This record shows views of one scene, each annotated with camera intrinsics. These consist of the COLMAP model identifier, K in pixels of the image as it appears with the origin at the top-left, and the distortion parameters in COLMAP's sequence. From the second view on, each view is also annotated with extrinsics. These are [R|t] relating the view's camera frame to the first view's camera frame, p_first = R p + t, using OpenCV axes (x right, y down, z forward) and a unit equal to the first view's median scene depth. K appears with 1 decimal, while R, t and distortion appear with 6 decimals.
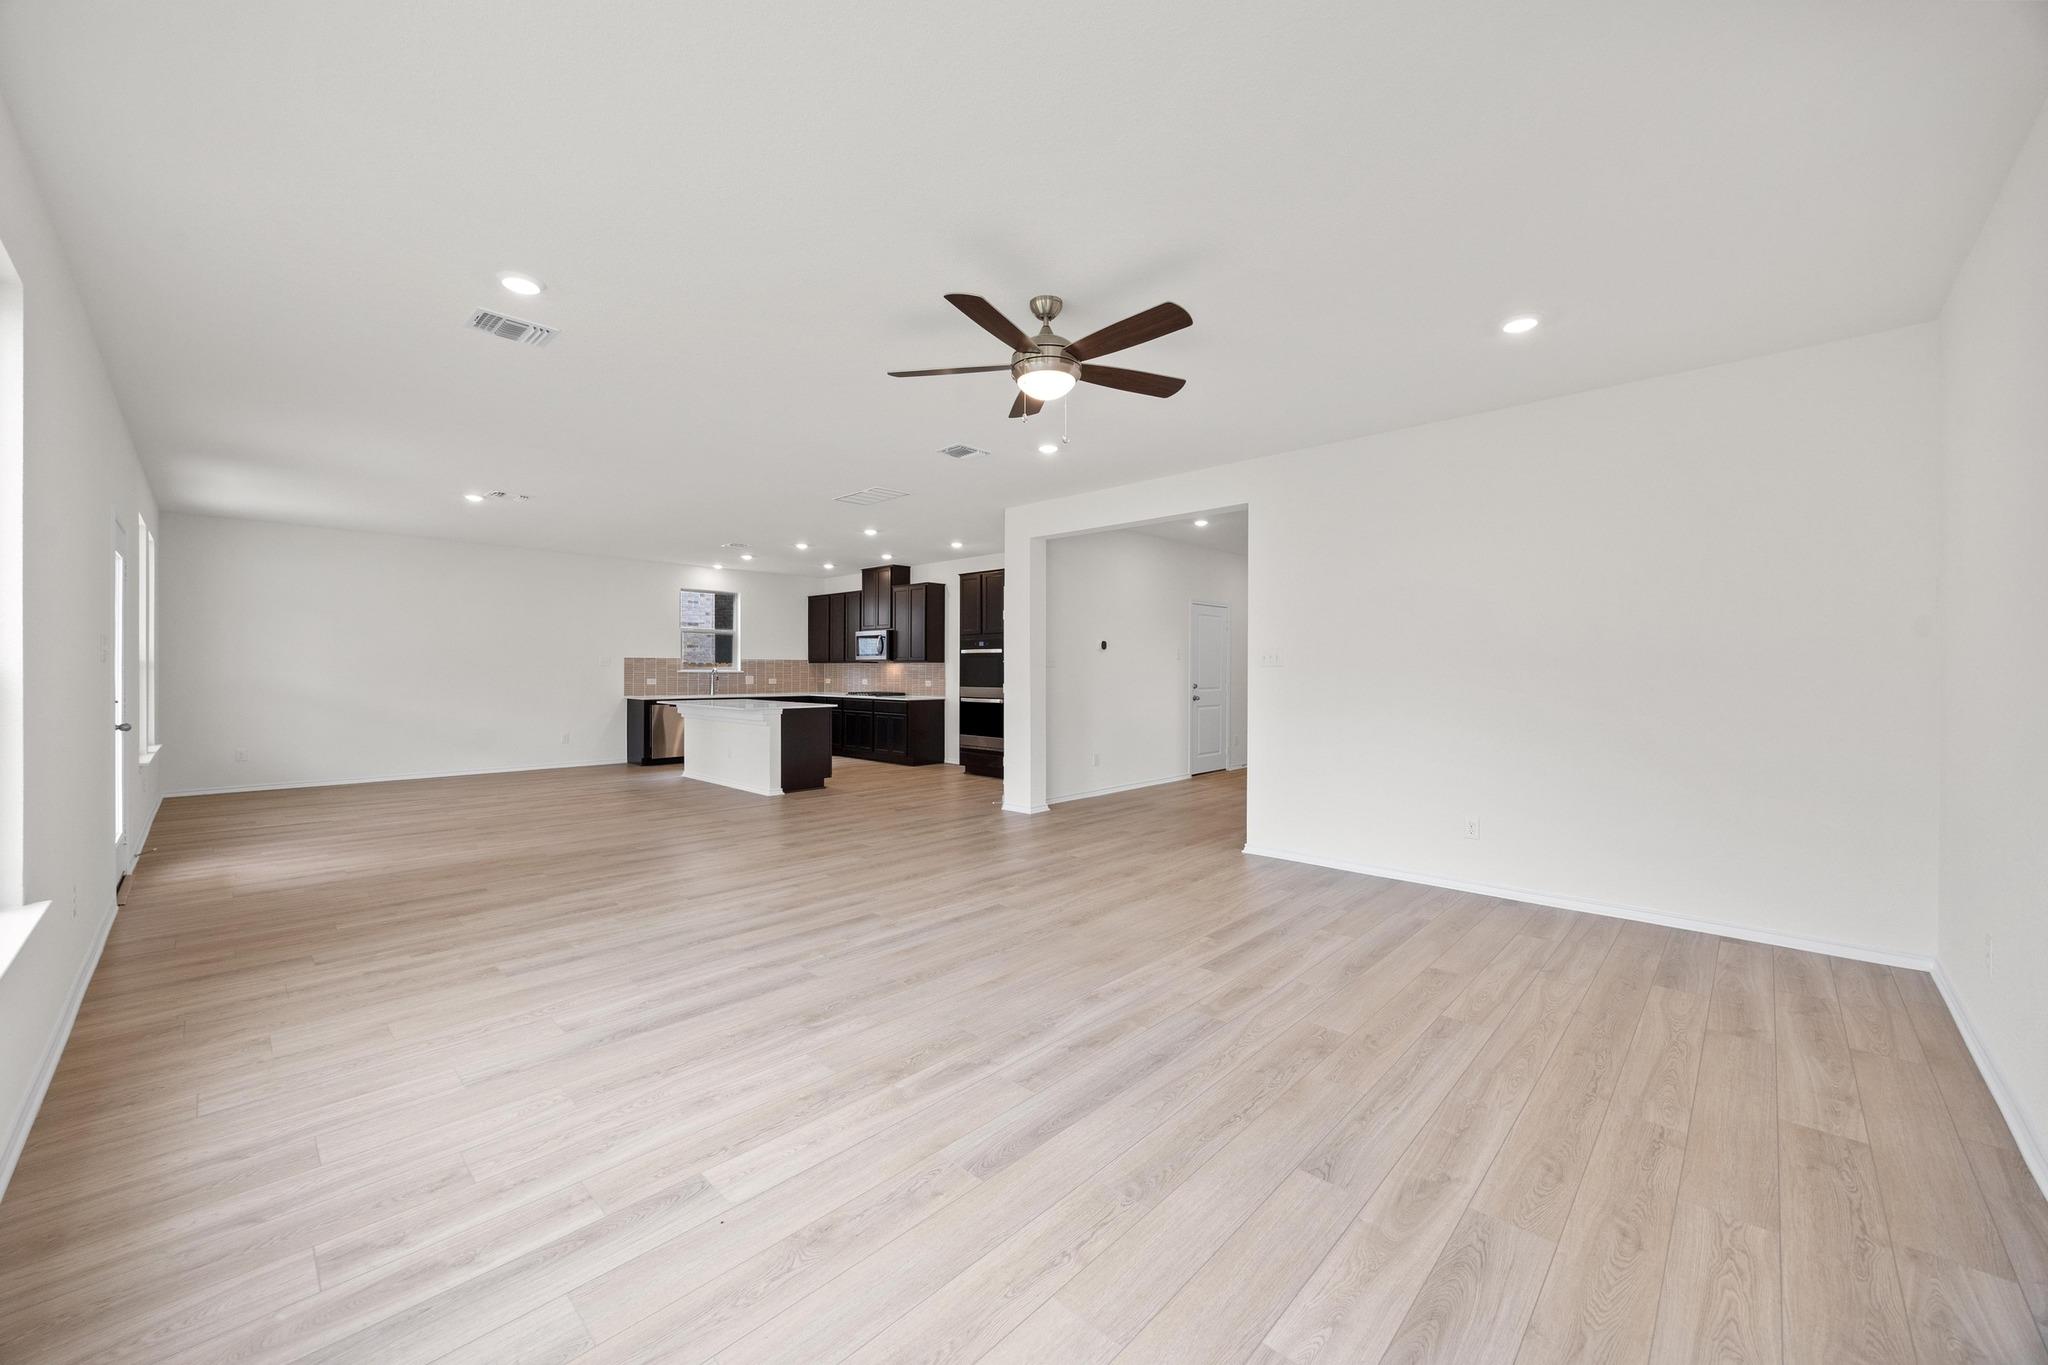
lens RADIAL K [[783.4, 0, 1027.7], [0, 783.4, 674.5], [0, 0, 1]] dist [-0.001019, -0.000130]
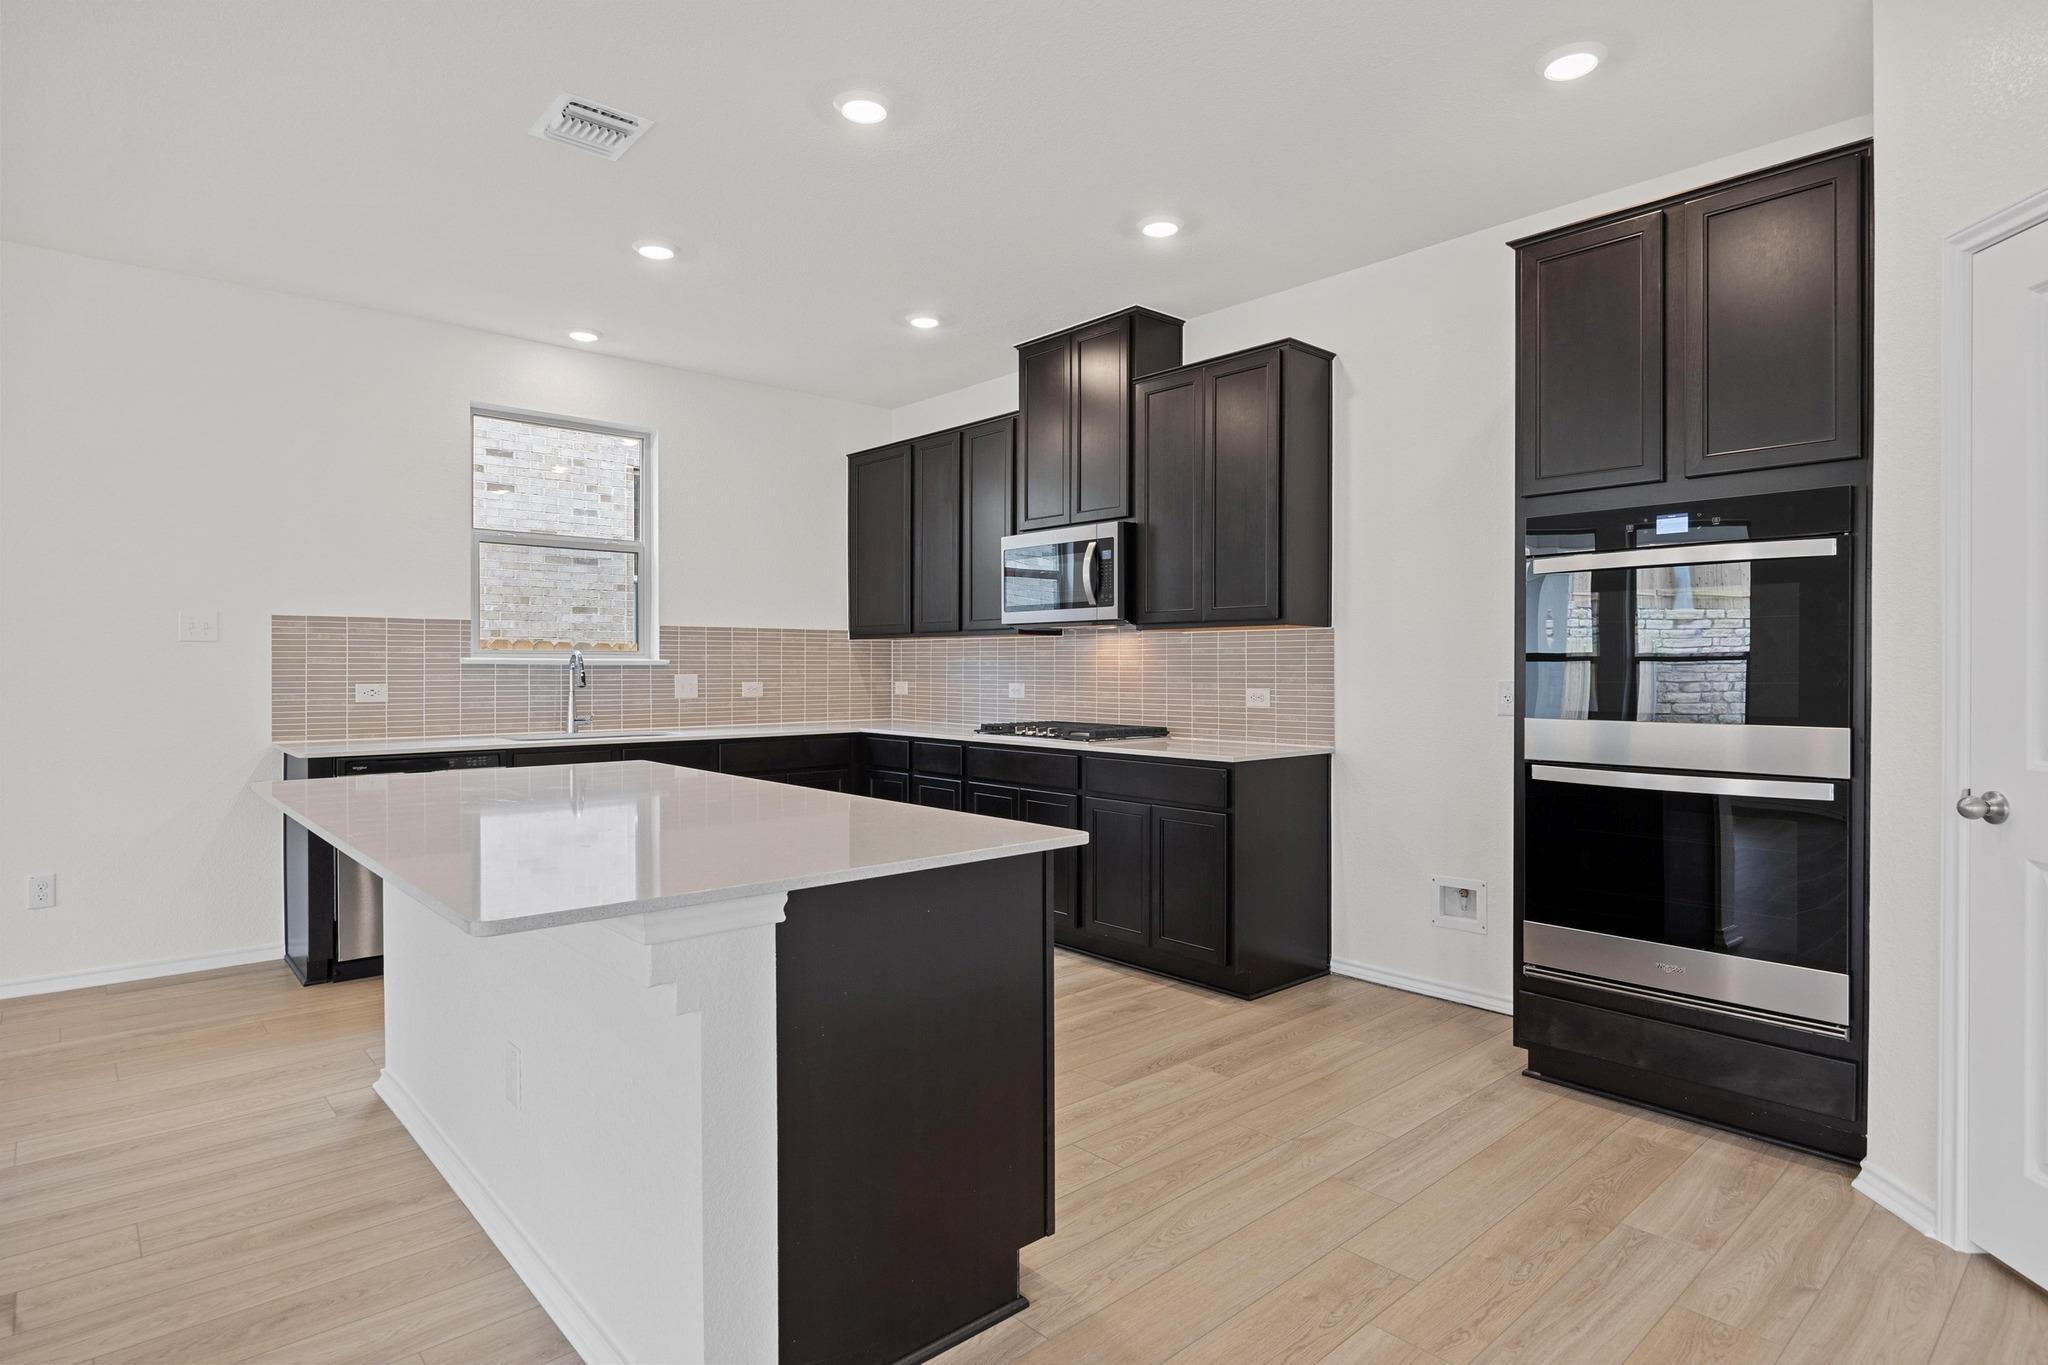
lens RADIAL K [[1088.9, 0, 1024.0], [0, 1088.9, 682.5], [0, 0, 1]] dist [-0.002035, -0.000329]
pose [[0.996707, 0.000293, -0.081088, -0.459057], [0.000226, 0.999980, 0.006395, 0.006744], [0.081088, -0.006393, 0.996686, 1.458930]]
